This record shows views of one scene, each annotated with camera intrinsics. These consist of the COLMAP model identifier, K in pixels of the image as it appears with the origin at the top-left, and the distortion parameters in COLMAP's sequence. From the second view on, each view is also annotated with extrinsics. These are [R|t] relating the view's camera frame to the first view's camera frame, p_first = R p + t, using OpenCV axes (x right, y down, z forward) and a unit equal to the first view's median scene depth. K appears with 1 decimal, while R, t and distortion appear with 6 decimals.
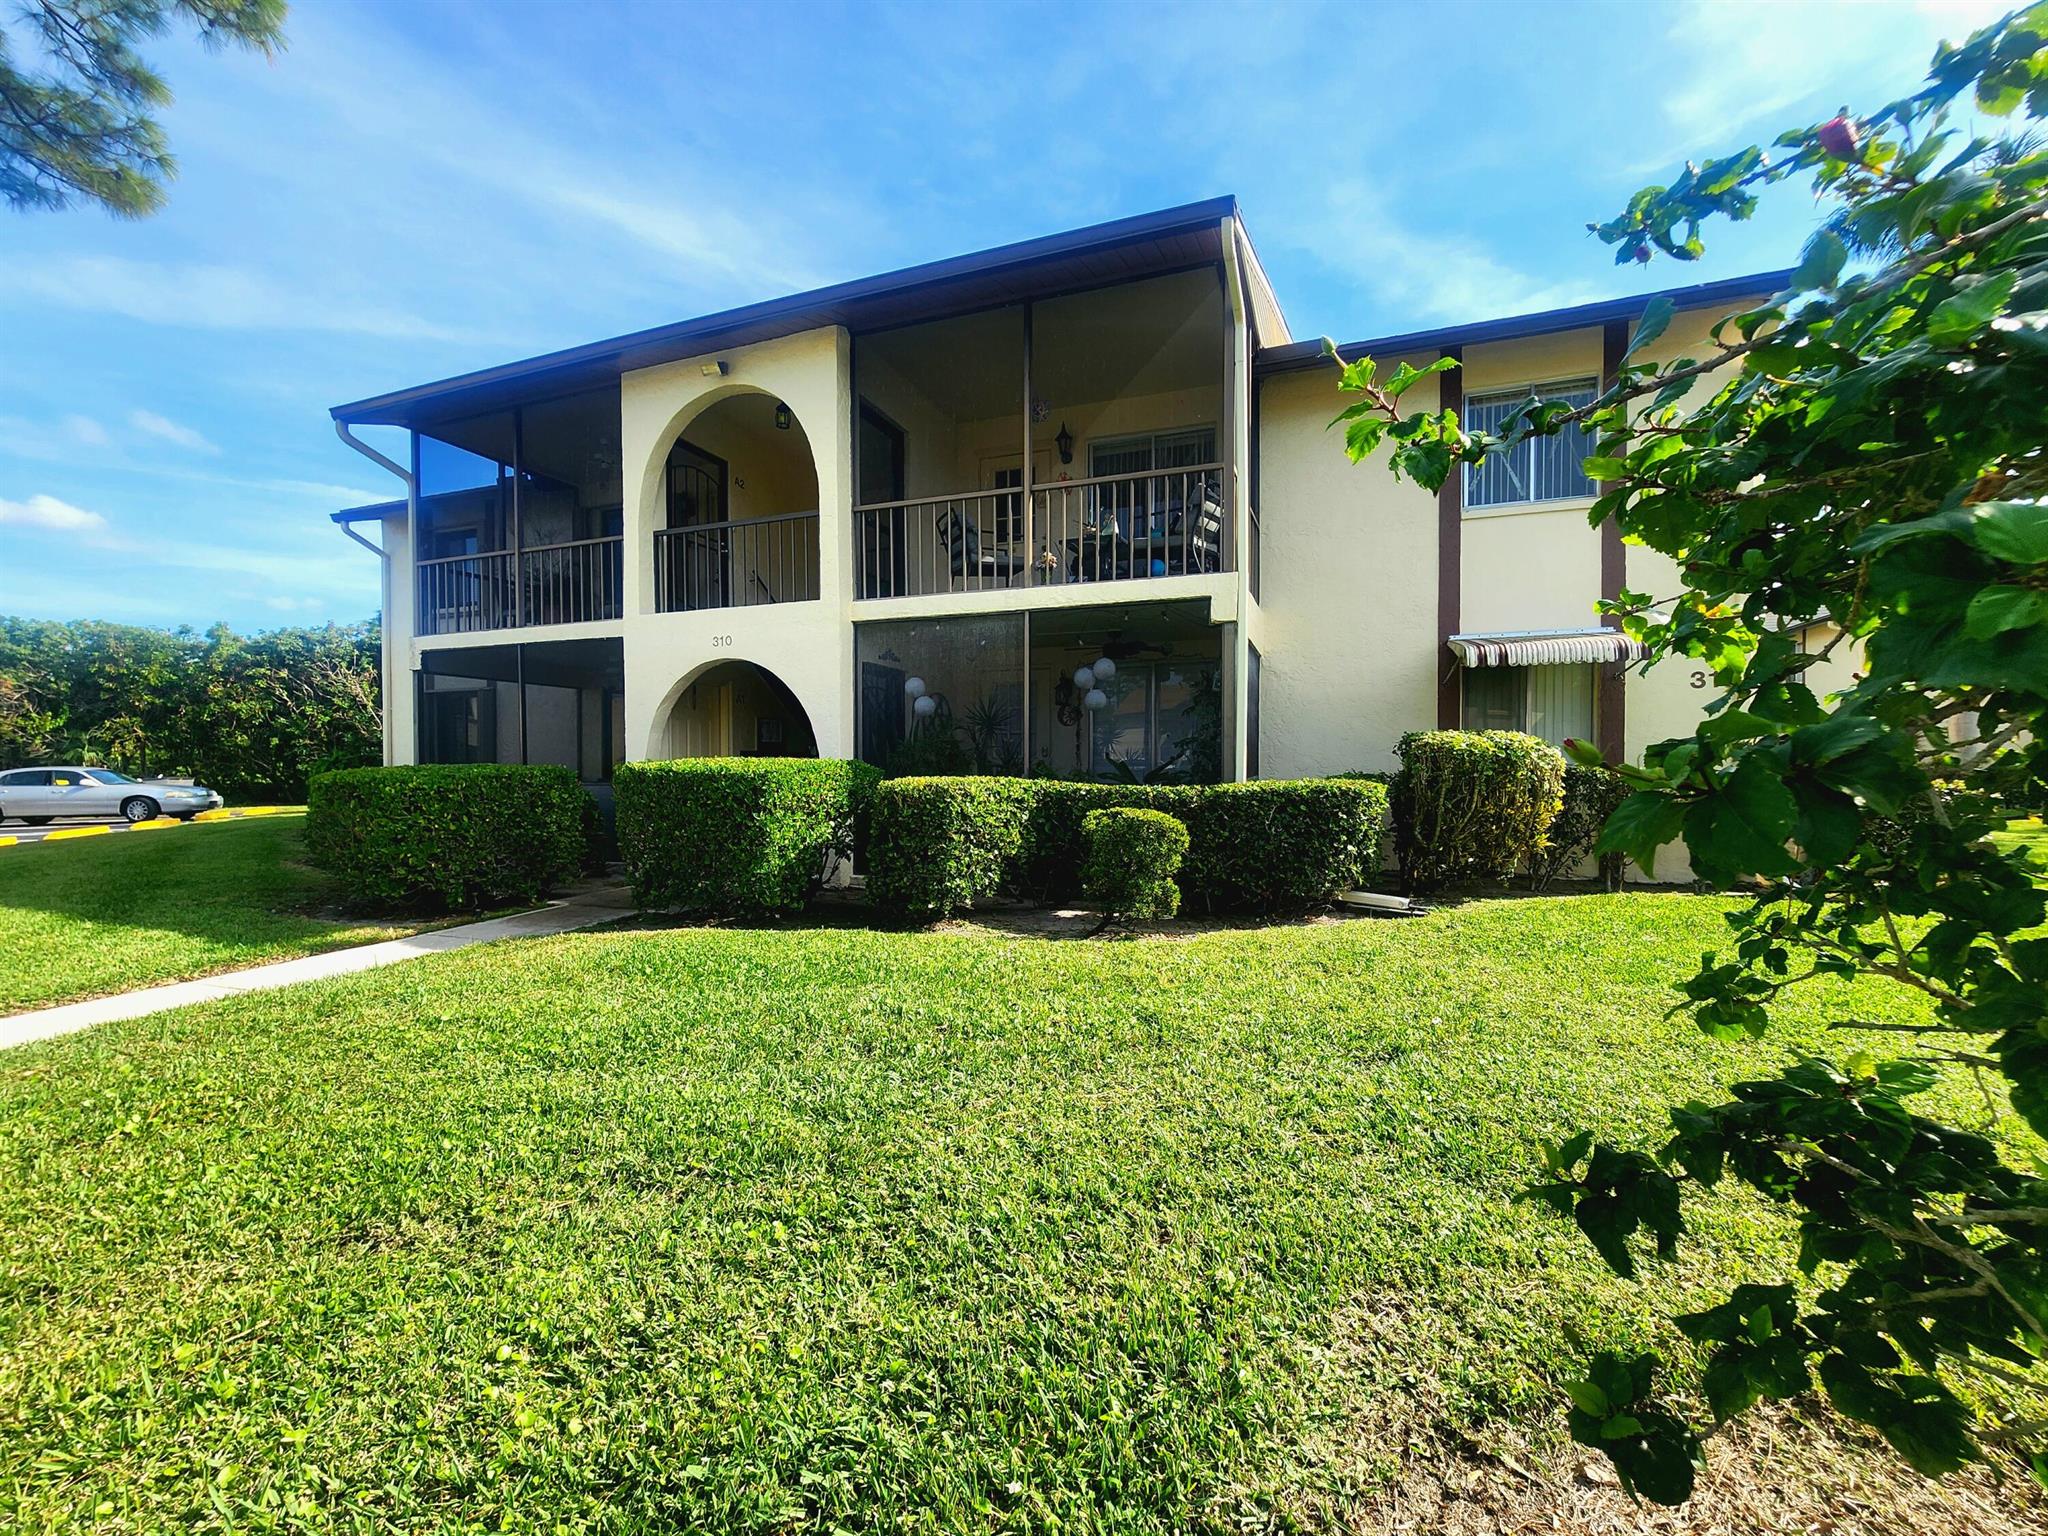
lens RADIAL K [[865.6, 0, 1024.2], [0, 865.6, 756.8], [0, 0, 1]] dist [-0.012926, -0.000159]
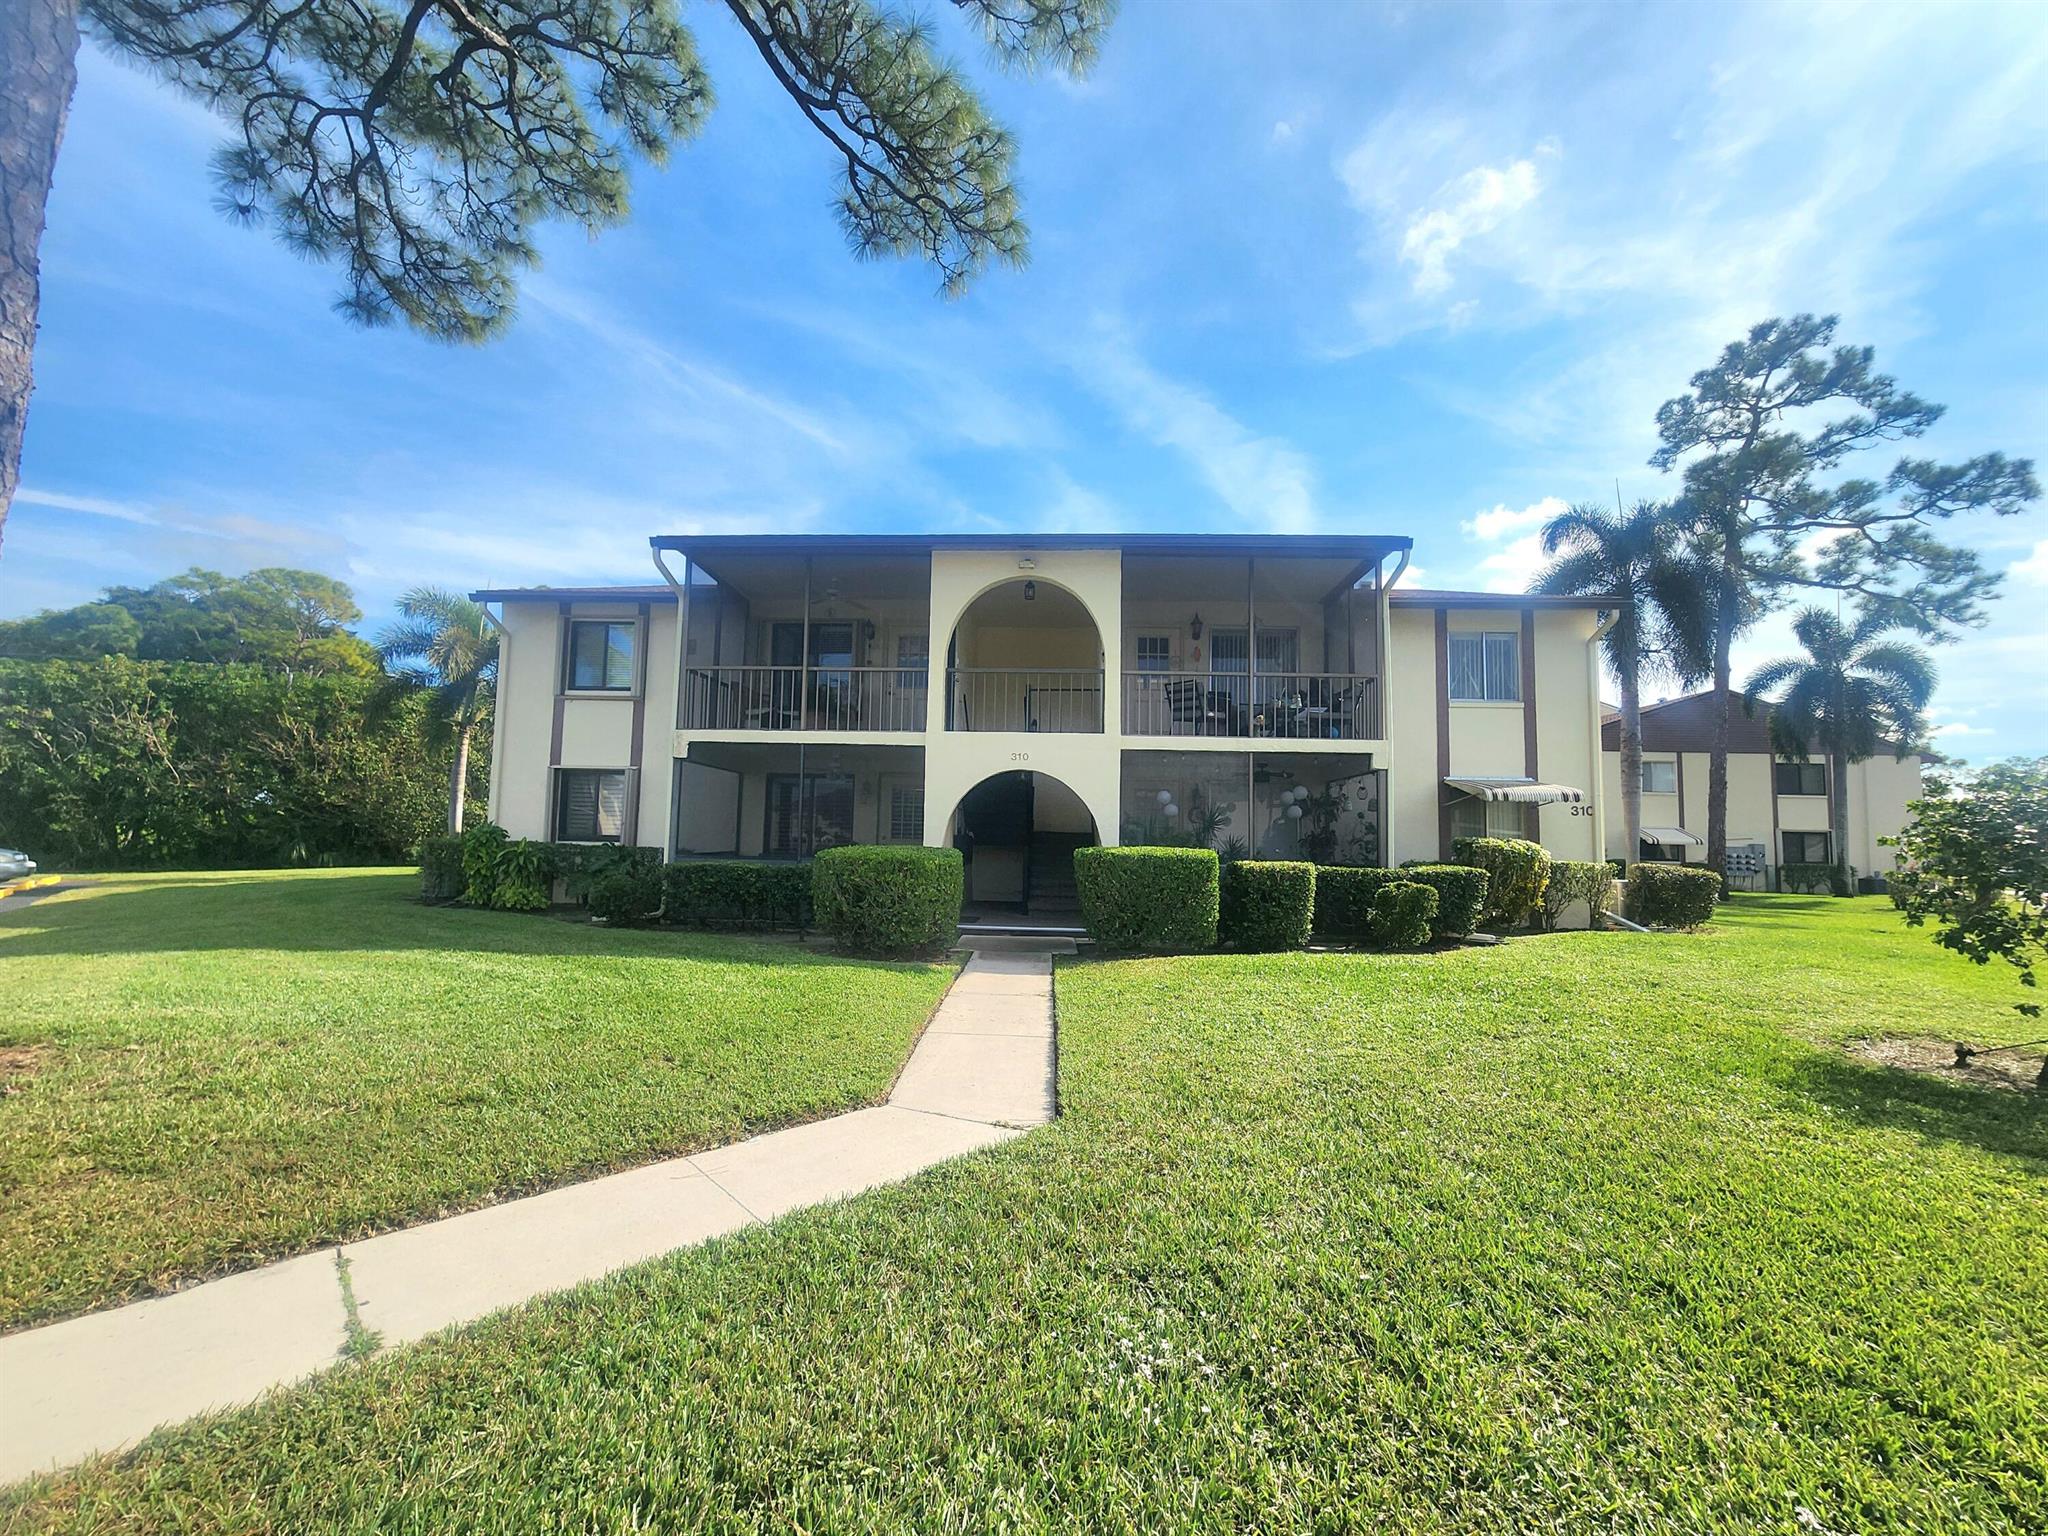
lens RADIAL K [[880.8, 0, 1024.0], [0, 880.8, 768.0], [0, 0, 1]] dist [0.000002, -0.000292]
pose [[0.953808, 0.046991, 0.296718, -0.708937], [-0.025237, 0.996733, -0.076726, -0.009603], [-0.299354, 0.065694, 0.951878, -0.308488]]
